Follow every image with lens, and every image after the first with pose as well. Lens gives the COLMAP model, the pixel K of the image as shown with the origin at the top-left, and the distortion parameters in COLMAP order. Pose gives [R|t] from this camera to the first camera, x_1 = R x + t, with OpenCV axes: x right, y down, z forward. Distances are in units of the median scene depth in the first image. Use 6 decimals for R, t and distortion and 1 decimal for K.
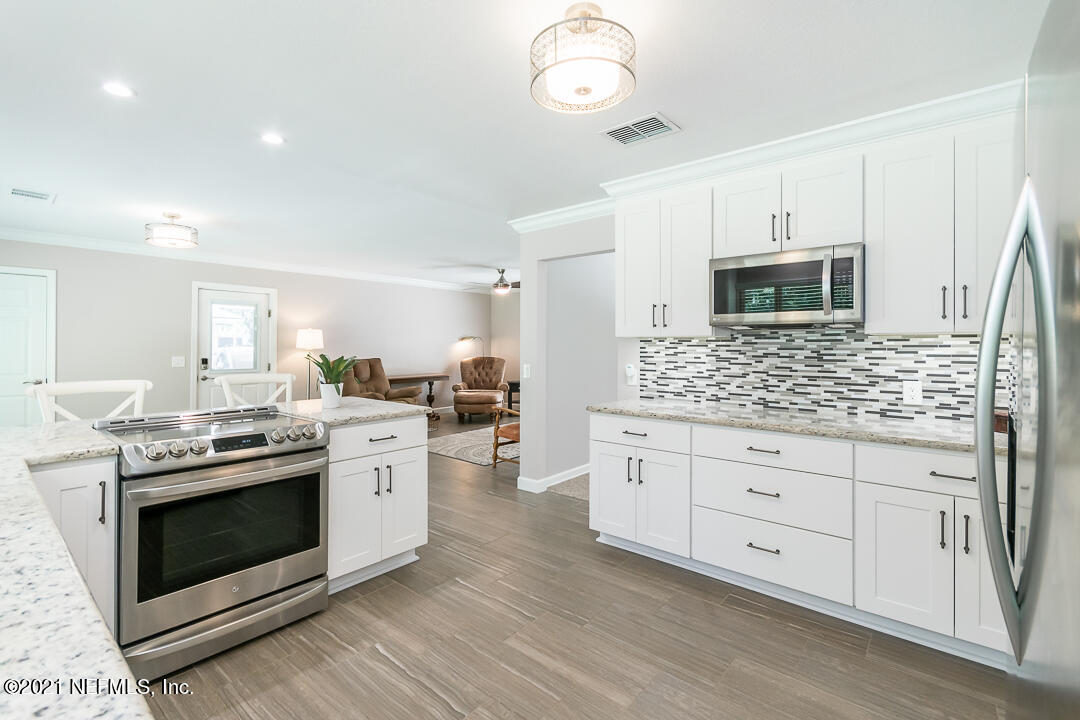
lens RADIAL K [[480.6, 0, 534.7], [0, 480.6, 349.8], [0, 0, 1]] dist [0.003877, -0.000375]
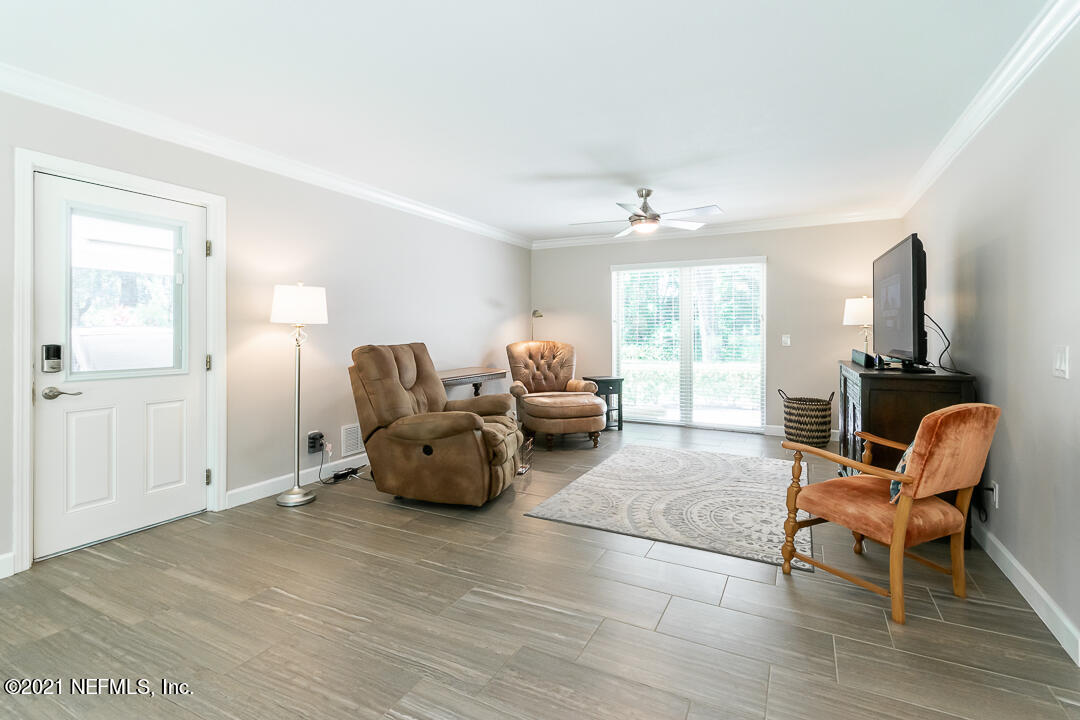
lens RADIAL K [[480.6, 0, 518.4], [0, 480.6, 336.8], [0, 0, 1]] dist [0.003877, -0.000375]
pose [[0.977024, -0.000250, 0.213131, -0.348017], [-0.001252, 0.999975, 0.006910, 0.006901], [-0.213128, -0.007018, 0.976999, 0.464553]]
